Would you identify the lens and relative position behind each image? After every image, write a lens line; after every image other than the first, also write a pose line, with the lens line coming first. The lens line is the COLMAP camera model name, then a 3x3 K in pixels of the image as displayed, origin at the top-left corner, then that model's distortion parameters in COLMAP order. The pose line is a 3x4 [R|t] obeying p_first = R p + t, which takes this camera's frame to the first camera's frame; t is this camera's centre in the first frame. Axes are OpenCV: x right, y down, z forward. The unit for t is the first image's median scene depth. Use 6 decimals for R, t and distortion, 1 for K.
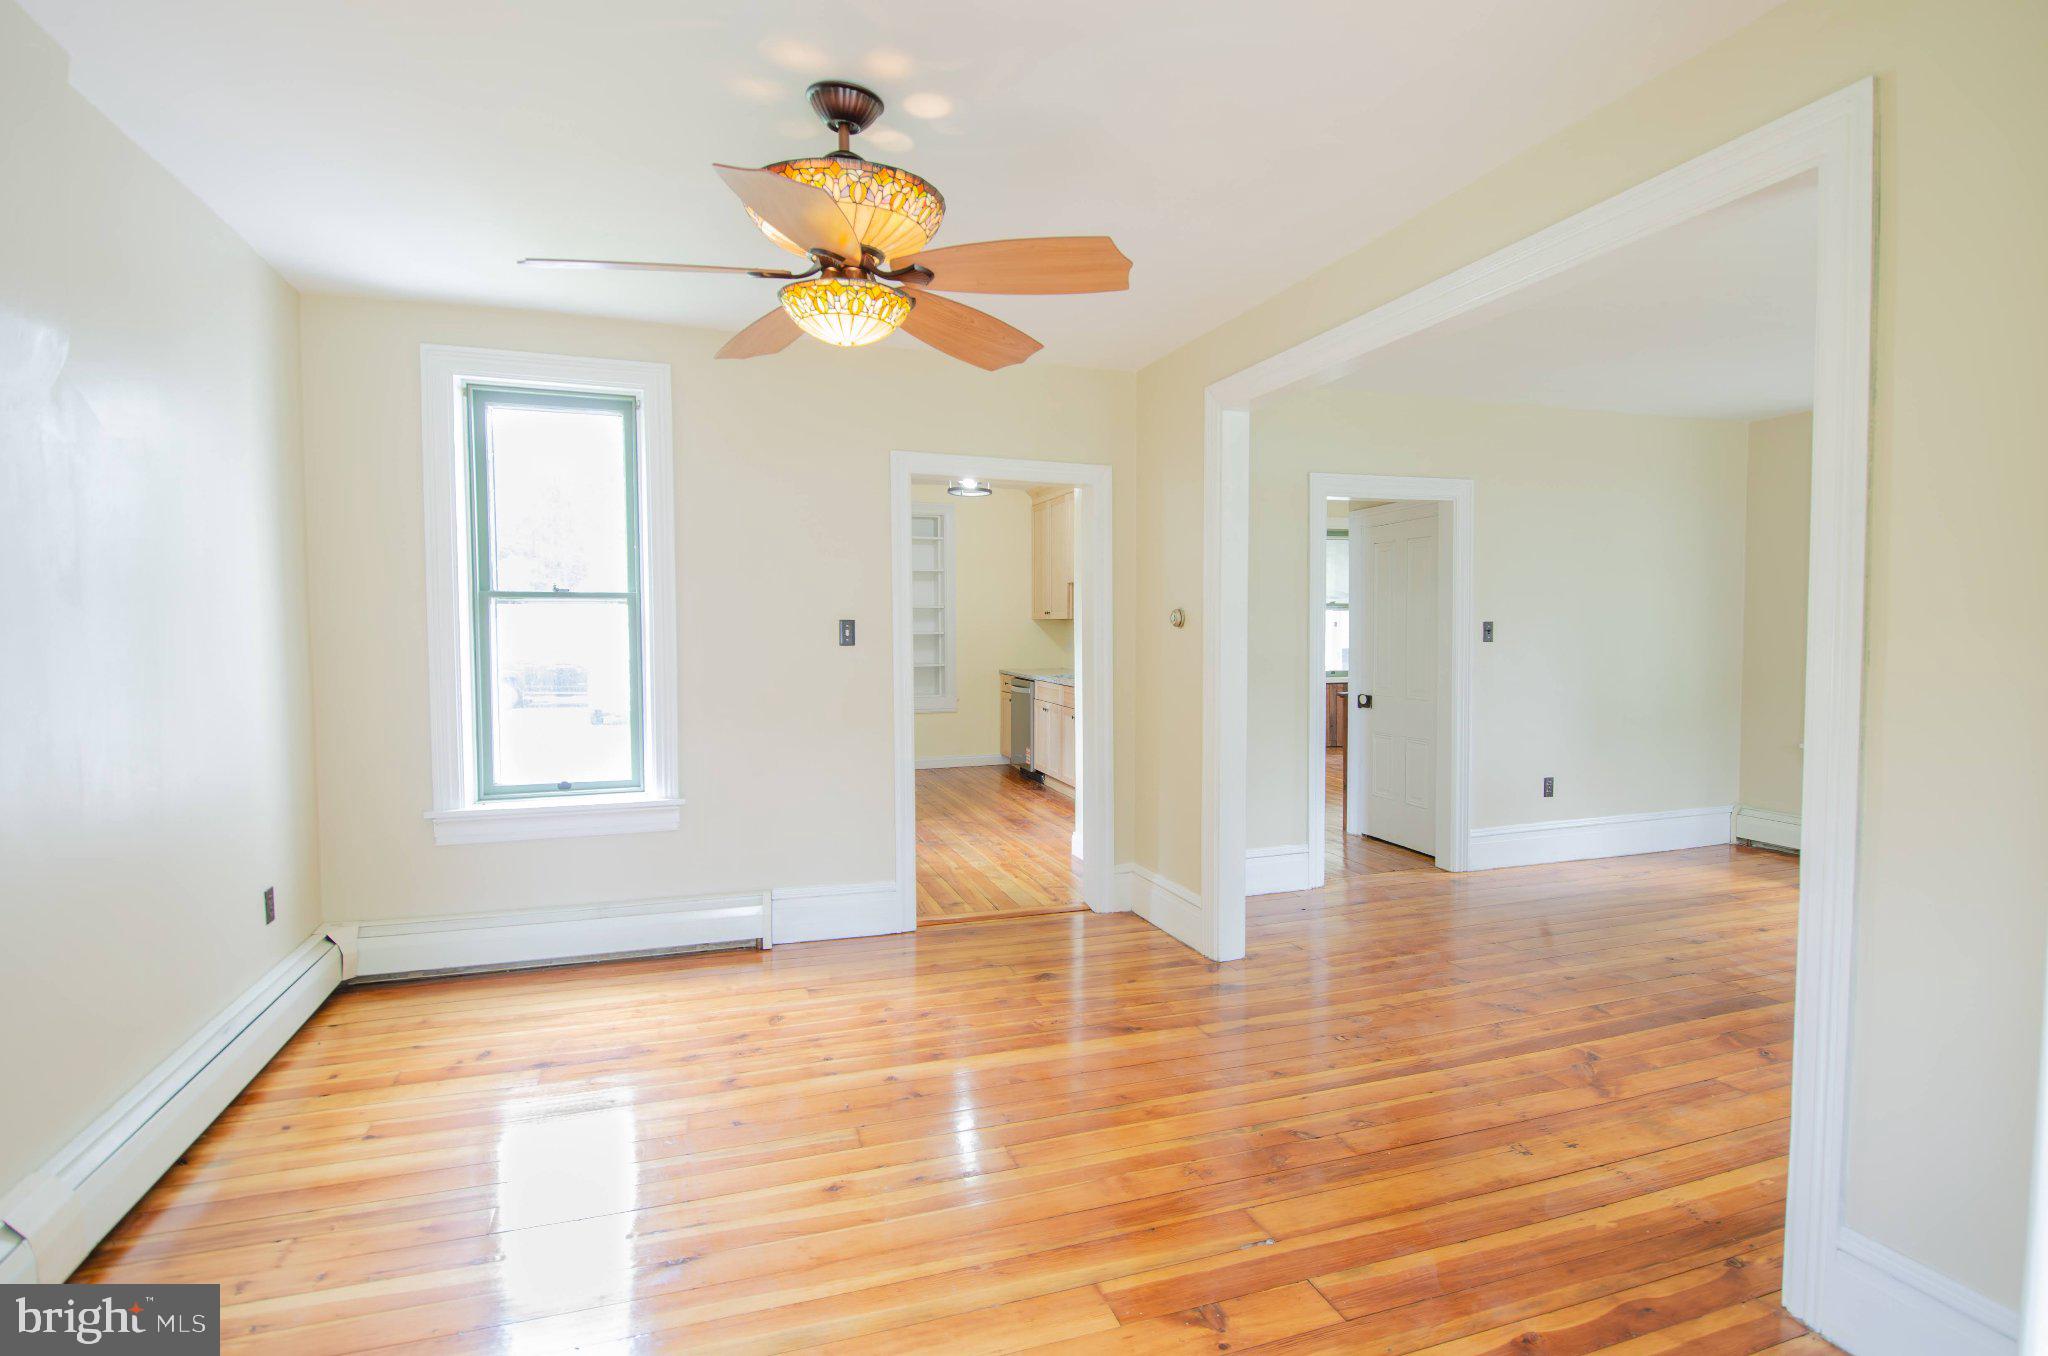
lens RADIAL K [[1059.9, 0, 1024.0], [0, 1059.9, 678.0], [0, 0, 1]] dist [0.002293, -0.020589]
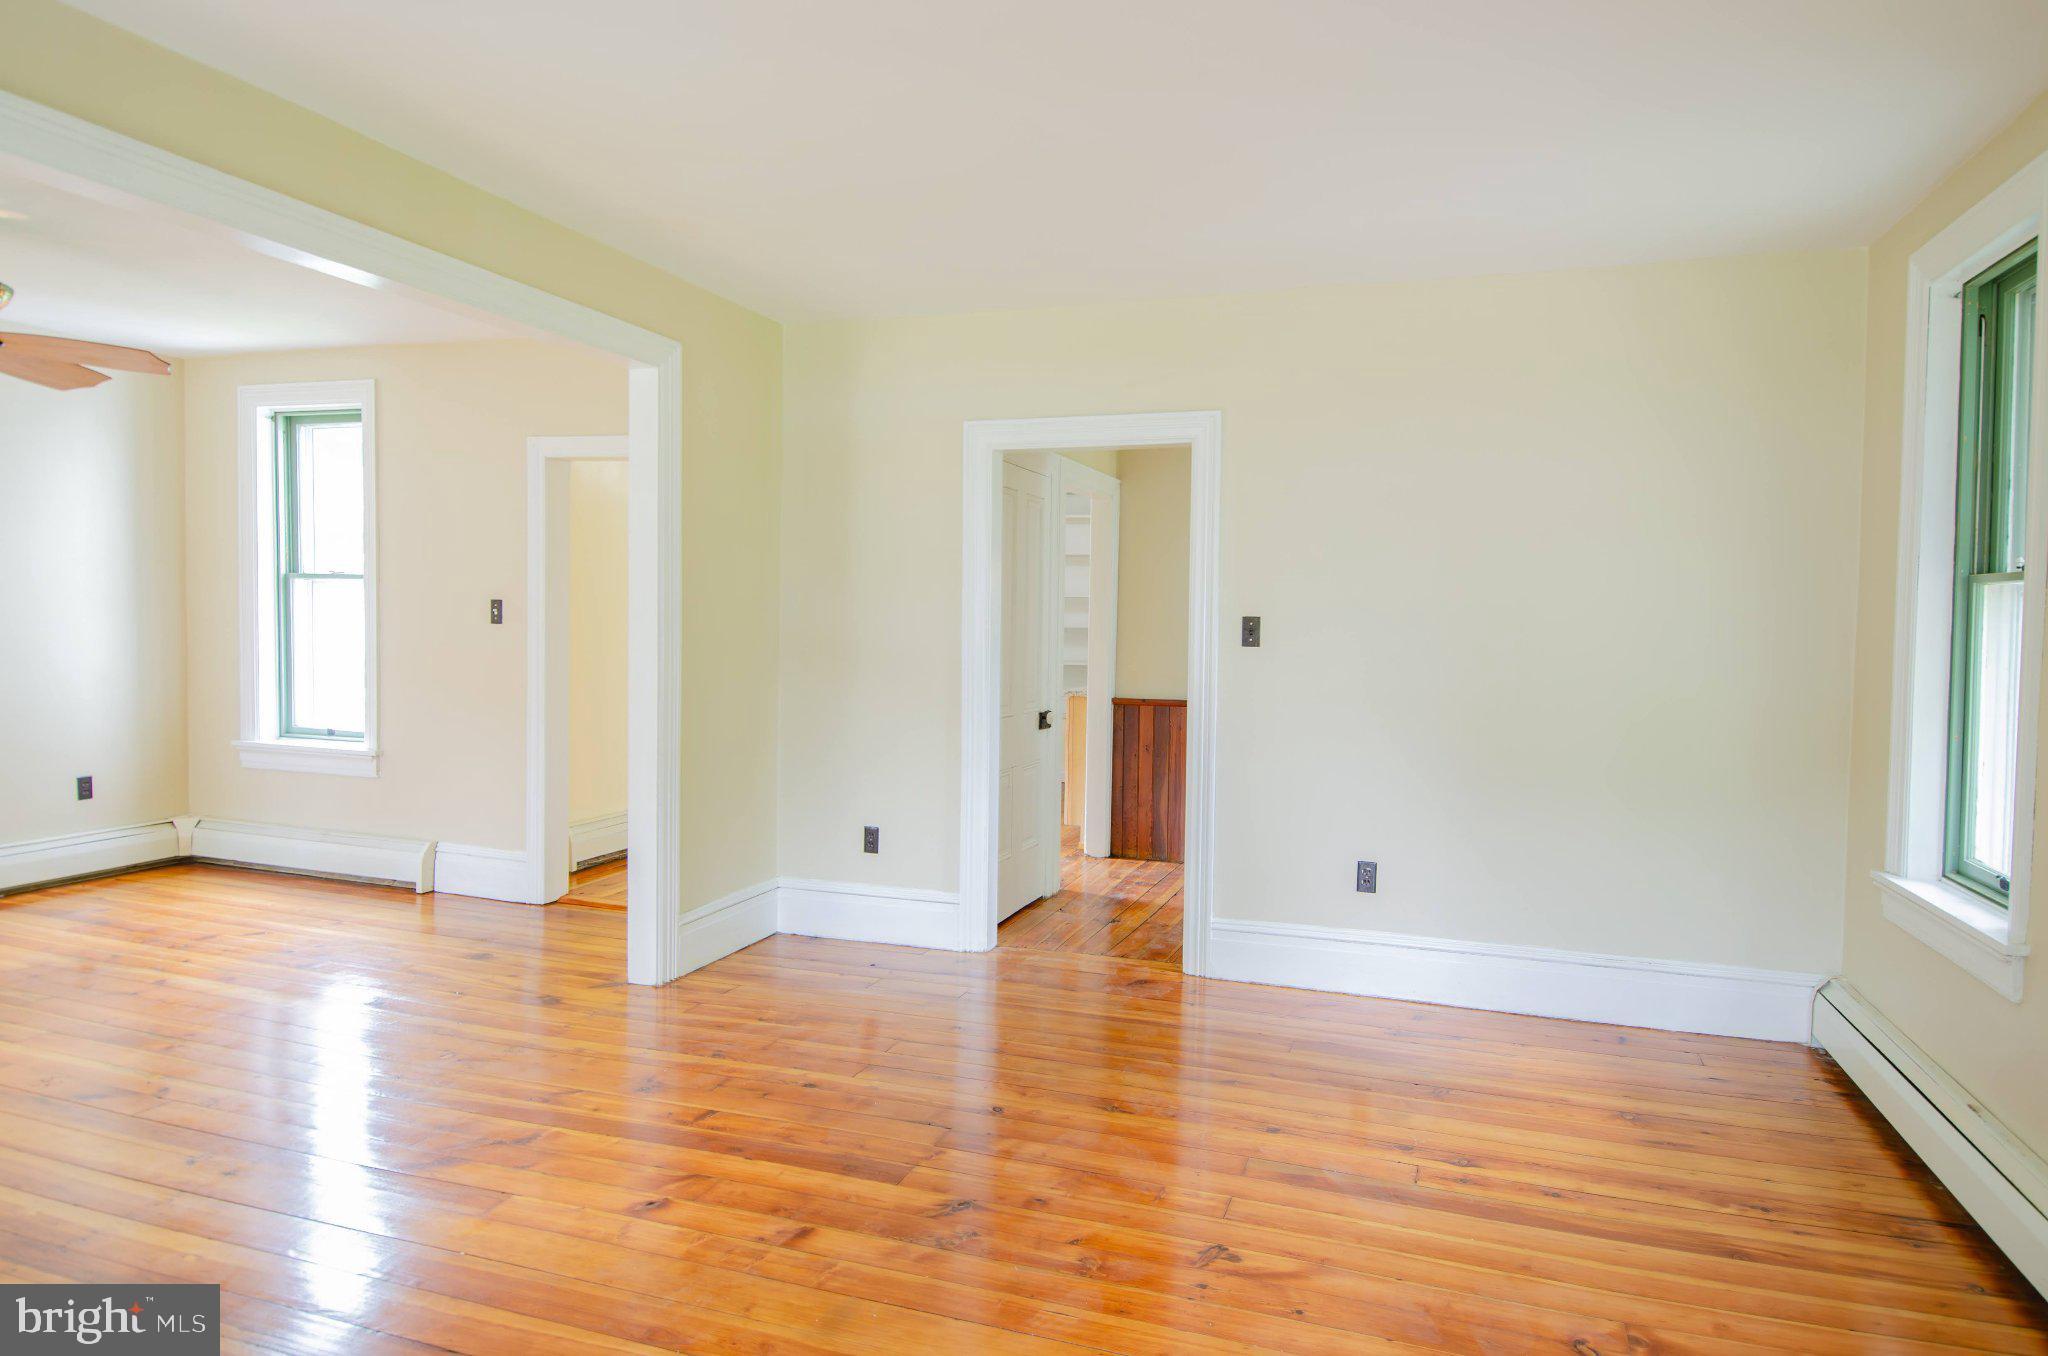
lens RADIAL K [[1245.5, 0, 1024.0], [0, 1245.5, 678.0], [0, 0, 1]] dist [-0.006171, -0.002440]
pose [[0.779730, 0.048134, -0.624263, 1.058104], [-0.055084, 0.998448, 0.008185, -0.016021], [0.623688, 0.028005, 0.781171, 0.366879]]
